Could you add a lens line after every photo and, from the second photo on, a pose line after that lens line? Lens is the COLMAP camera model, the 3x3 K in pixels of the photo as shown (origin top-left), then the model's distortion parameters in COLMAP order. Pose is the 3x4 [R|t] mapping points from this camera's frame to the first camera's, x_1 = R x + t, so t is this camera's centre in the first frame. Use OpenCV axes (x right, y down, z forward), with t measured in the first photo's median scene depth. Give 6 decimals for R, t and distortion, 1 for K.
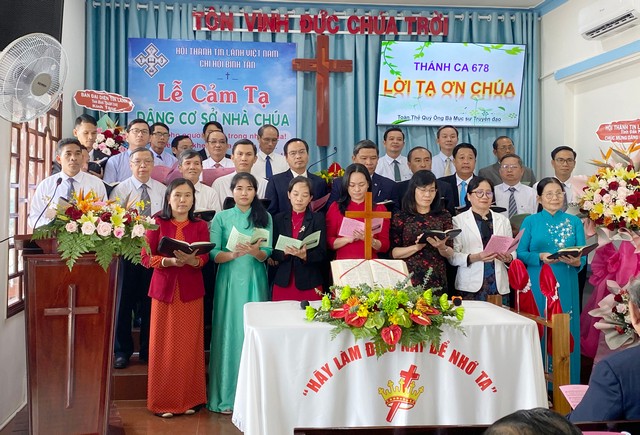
lens RADIAL K [[696.8, 0, 316.4], [0, 696.8, 177.5], [0, 0, 1]] dist [0.079890, 0.000000]
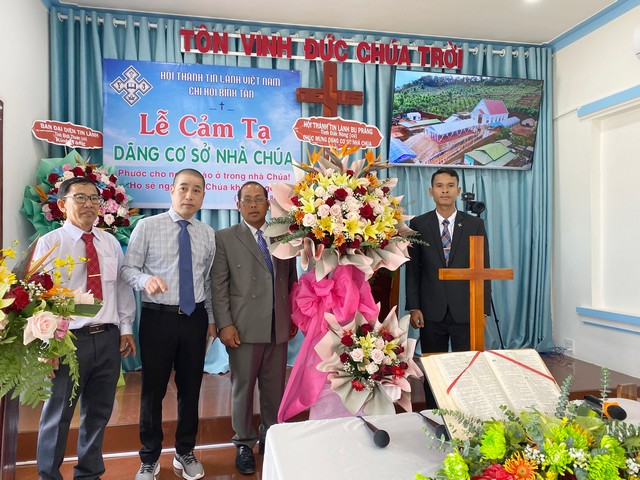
lens RADIAL K [[481.8, 0, 319.6], [0, 481.8, 240.6], [0, 0, 1]] dist [0.008214, -0.015470]
pose [[0.995957, -0.009343, 0.089344, -0.061654], [0.007607, 0.999776, 0.019757, 0.010340], [-0.089508, -0.018998, 0.995805, 0.392354]]
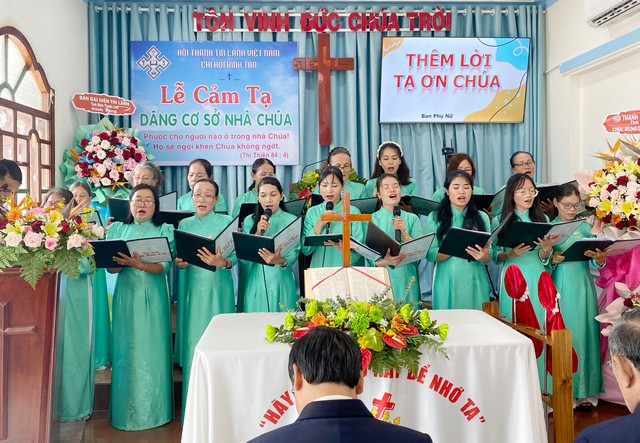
lens RADIAL K [[591.6, 0, 331.4], [0, 591.6, 190.8], [0, 0, 1]] dist [0.045874, 0.000000]
pose [[0.998519, -0.014312, -0.052487, 0.062233], [0.015679, 0.999546, 0.025718, -0.000821], [0.052095, -0.026503, 0.998290, 0.152113]]
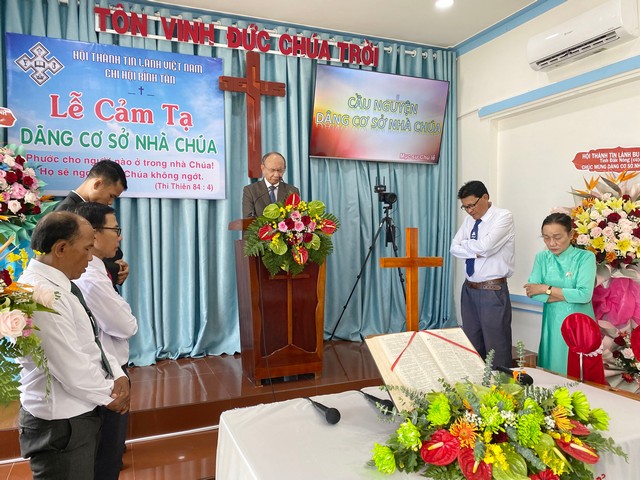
lens RADIAL K [[481.8, 0, 313.3], [0, 481.8, 236.6], [0, 0, 1]] dist [0.008214, -0.015470]
pose [[0.961831, -0.015928, 0.273180, -0.089746], [0.005286, 0.999200, 0.039646, 0.007234], [-0.273593, -0.036689, 0.961146, 0.384210]]
